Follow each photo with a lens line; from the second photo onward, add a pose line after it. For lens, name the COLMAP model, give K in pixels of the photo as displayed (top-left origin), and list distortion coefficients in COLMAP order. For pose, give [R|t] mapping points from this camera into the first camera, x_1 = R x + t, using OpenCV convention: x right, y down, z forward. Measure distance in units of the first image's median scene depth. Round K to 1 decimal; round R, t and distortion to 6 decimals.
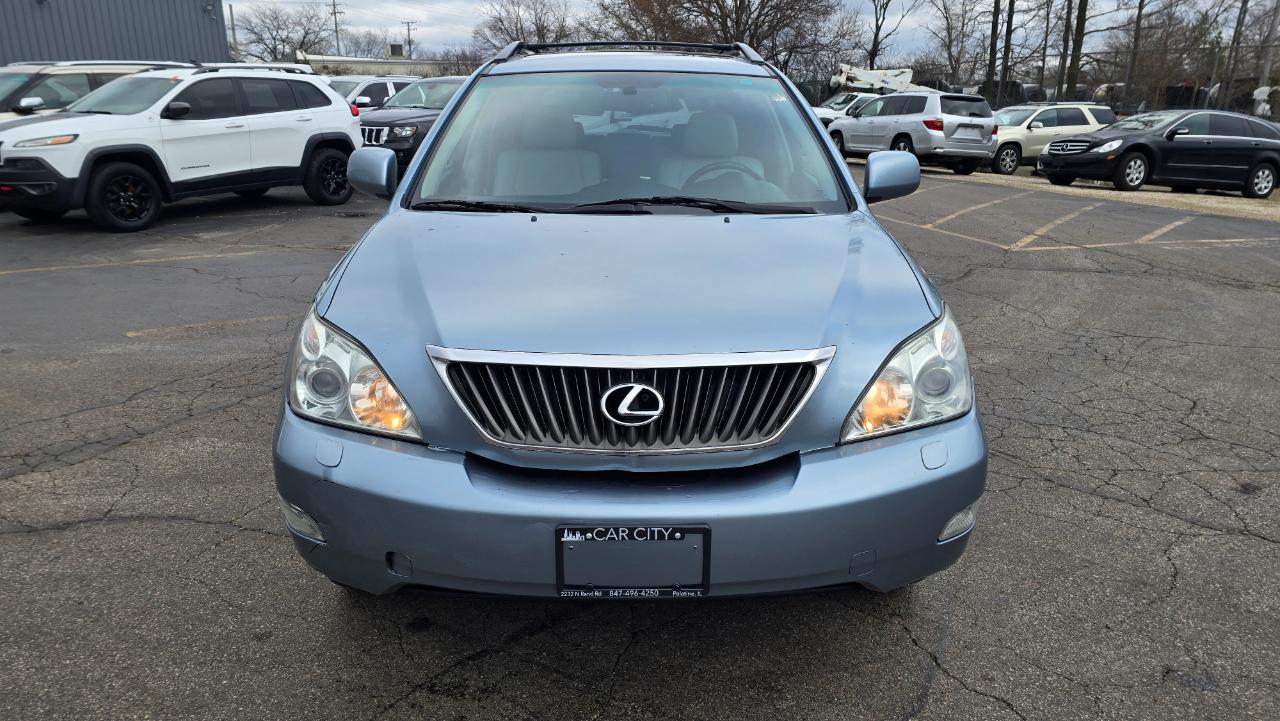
lens RADIAL K [[849.8, 0, 640.0], [0, 849.8, 360.5], [0, 0, 1]] dist [0.070358, -0.053539]
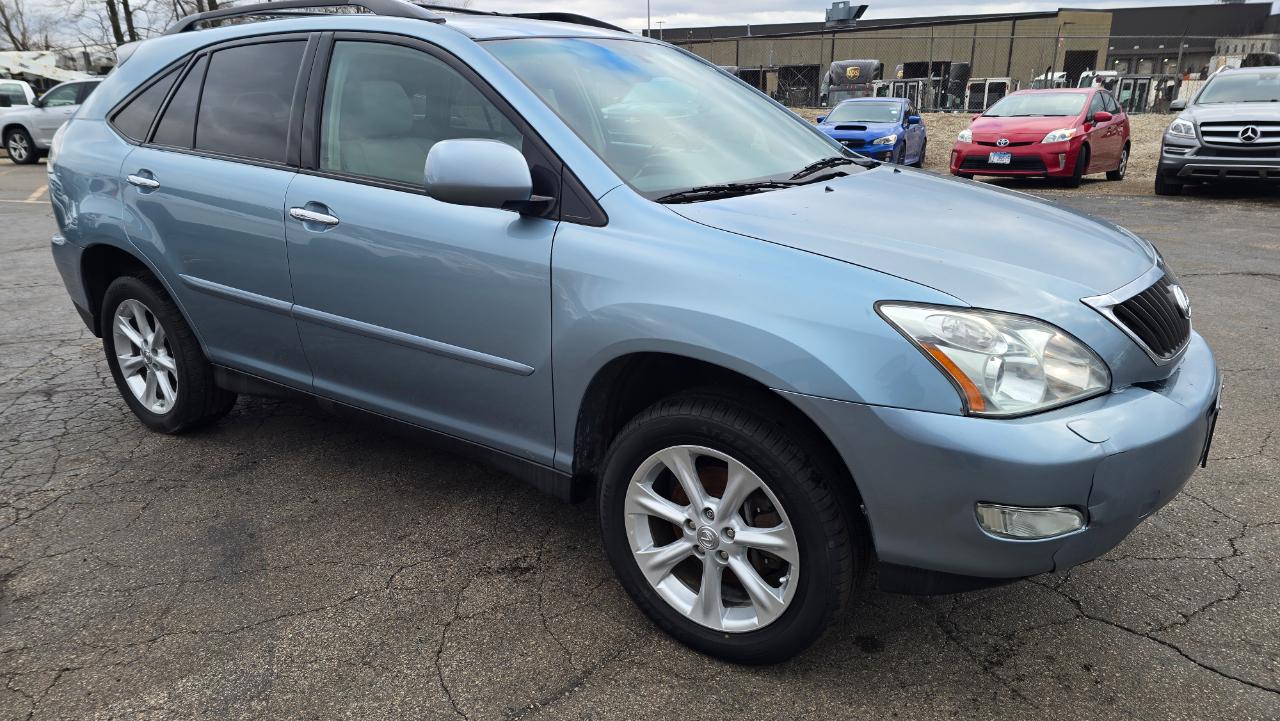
lens RADIAL K [[853.6, 0, 623.4], [0, 853.6, 359.8], [0, 0, 1]] dist [0.062940, -0.055544]
pose [[0.588544, -0.259347, 0.765738, -0.816578], [0.251177, 0.958936, 0.131727, -0.131282], [-0.768457, 0.114809, 0.629518, 0.469128]]
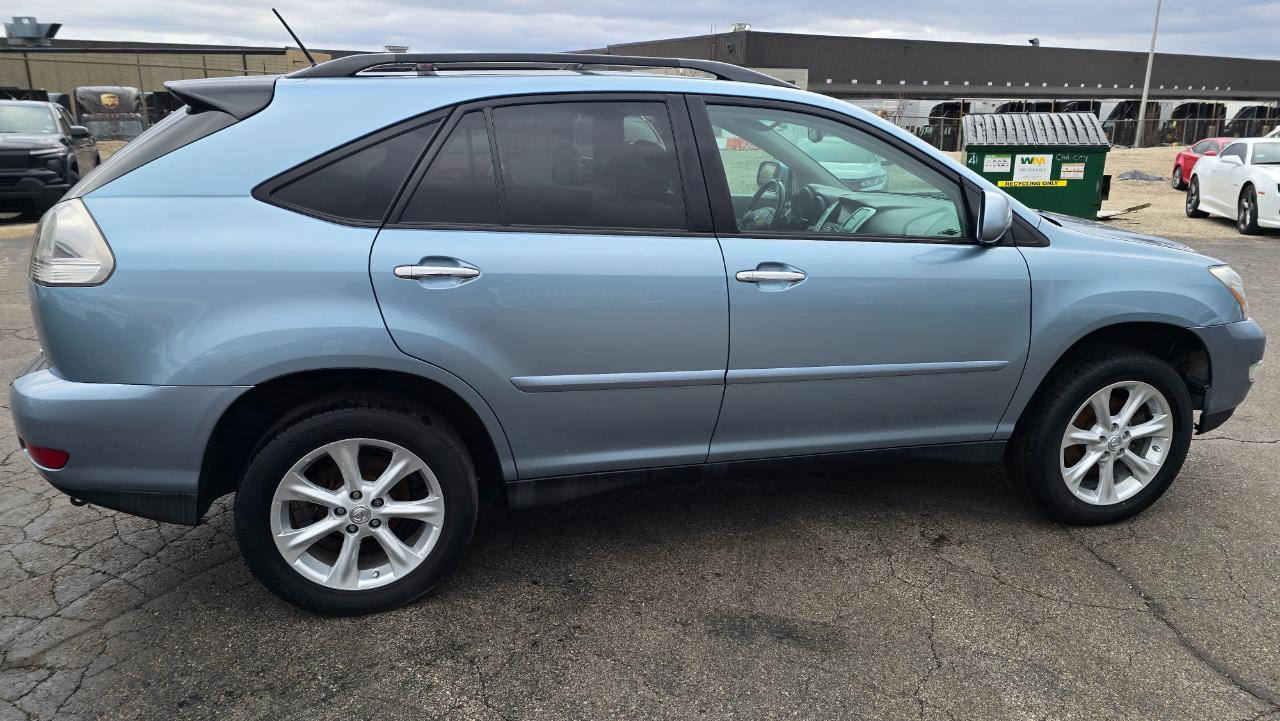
lens RADIAL K [[855.0, 0, 644.8], [0, 855.0, 351.7], [0, 0, 1]] dist [0.061201, -0.058247]
pose [[-0.229142, -0.267533, 0.935906, -1.107248], [0.275649, 0.904296, 0.325986, -0.484143], [-0.933548, 0.332679, -0.133467, 1.499455]]
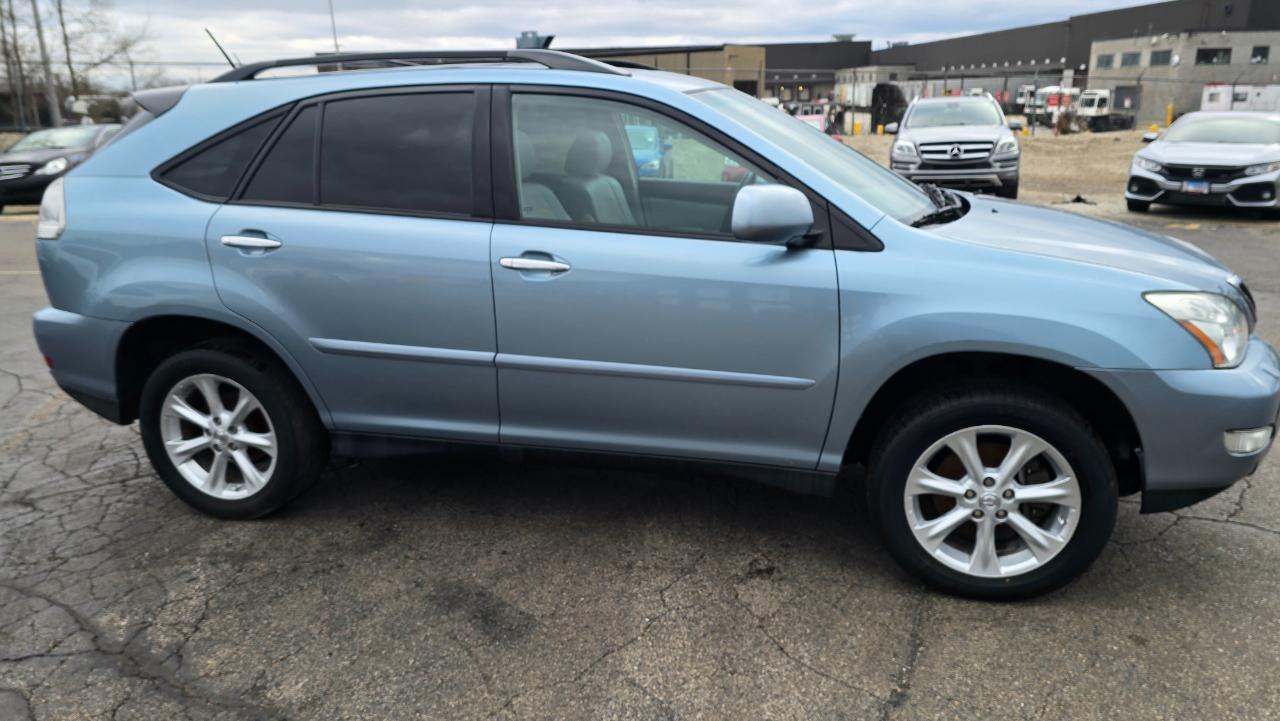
lens RADIAL K [[862.3, 0, 647.4], [0, 862.3, 354.2], [0, 0, 1]] dist [0.059897, -0.063674]
pose [[0.252789, -0.279371, 0.926310, -1.112424], [0.303580, 0.931958, 0.198228, -0.287838], [-0.918660, 0.231099, 0.320400, 0.867853]]
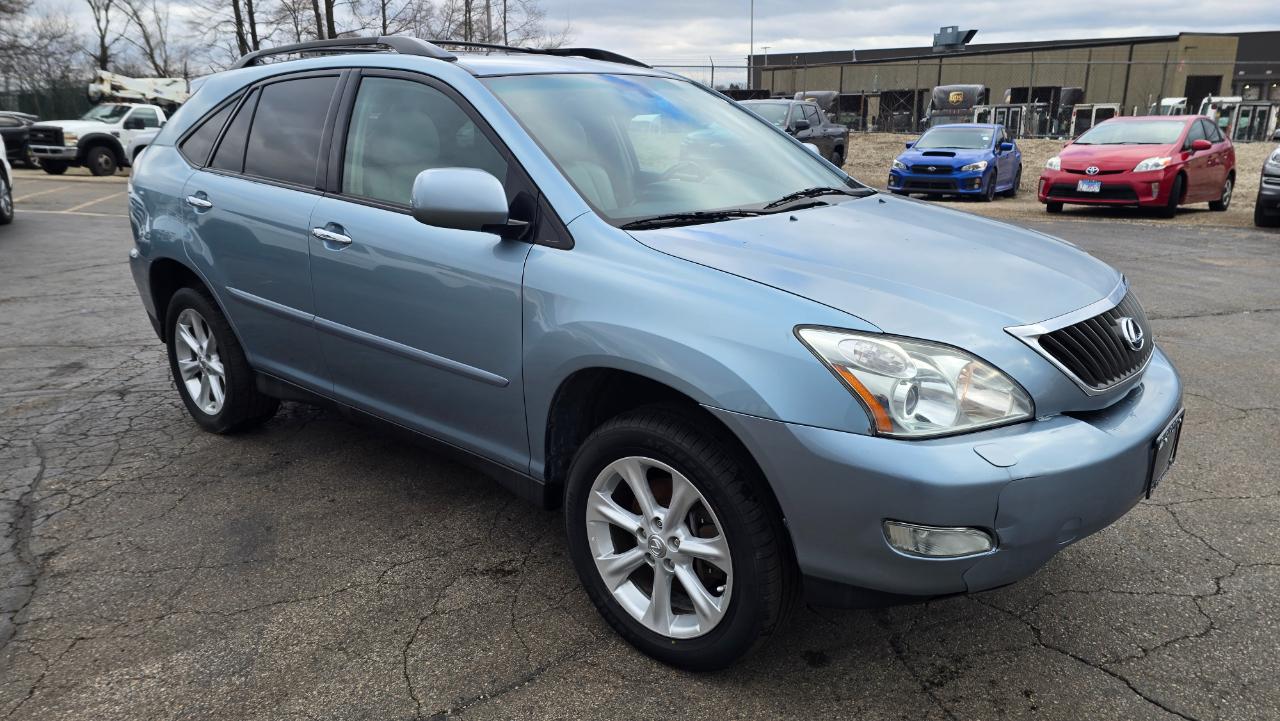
lens RADIAL K [[855.0, 0, 644.8], [0, 855.0, 351.7], [0, 0, 1]] dist [0.061201, -0.058247]
pose [[0.661814, -0.215153, 0.718131, -0.778311], [0.232064, 0.969676, 0.076651, -0.103655], [-0.712846, 0.115923, 0.691674, 0.353789]]
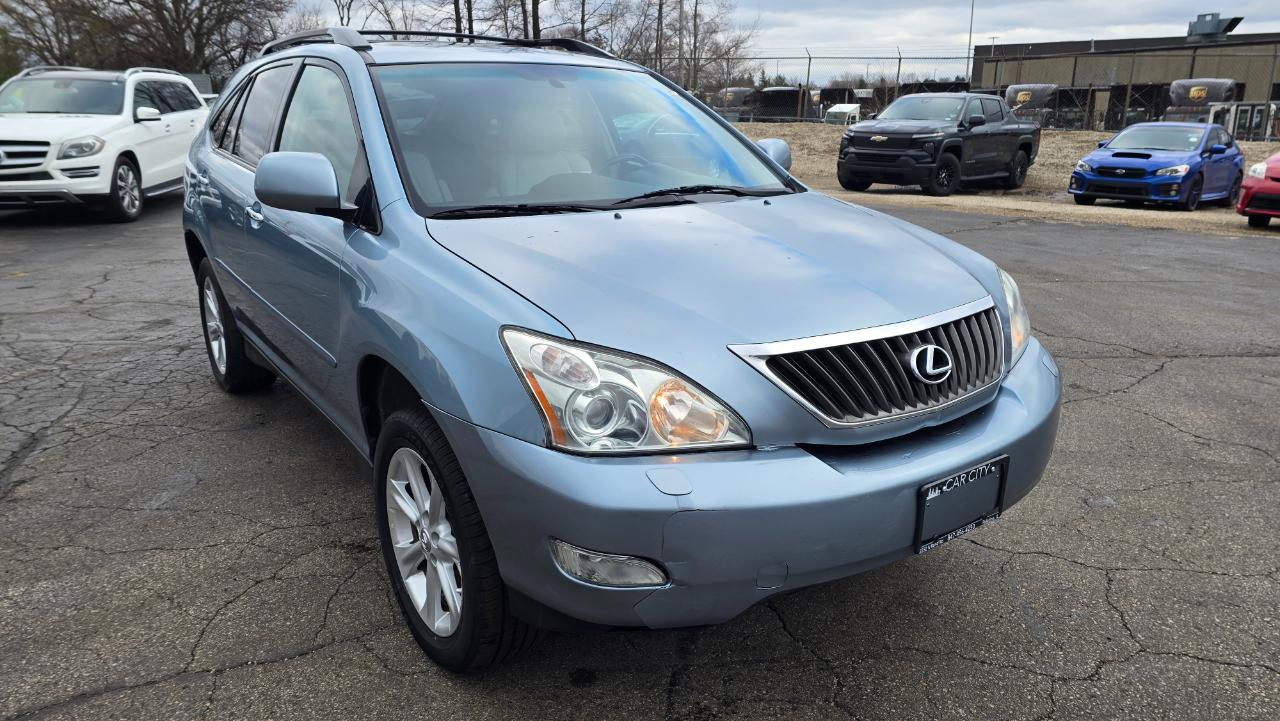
lens RADIAL K [[855.0, 0, 644.8], [0, 855.0, 351.7], [0, 0, 1]] dist [0.061201, -0.058247]
pose [[0.818843, -0.162825, 0.550440, -0.507263], [0.169259, 0.984779, 0.039513, -0.038566], [-0.548496, 0.060812, 0.833939, 0.157651]]
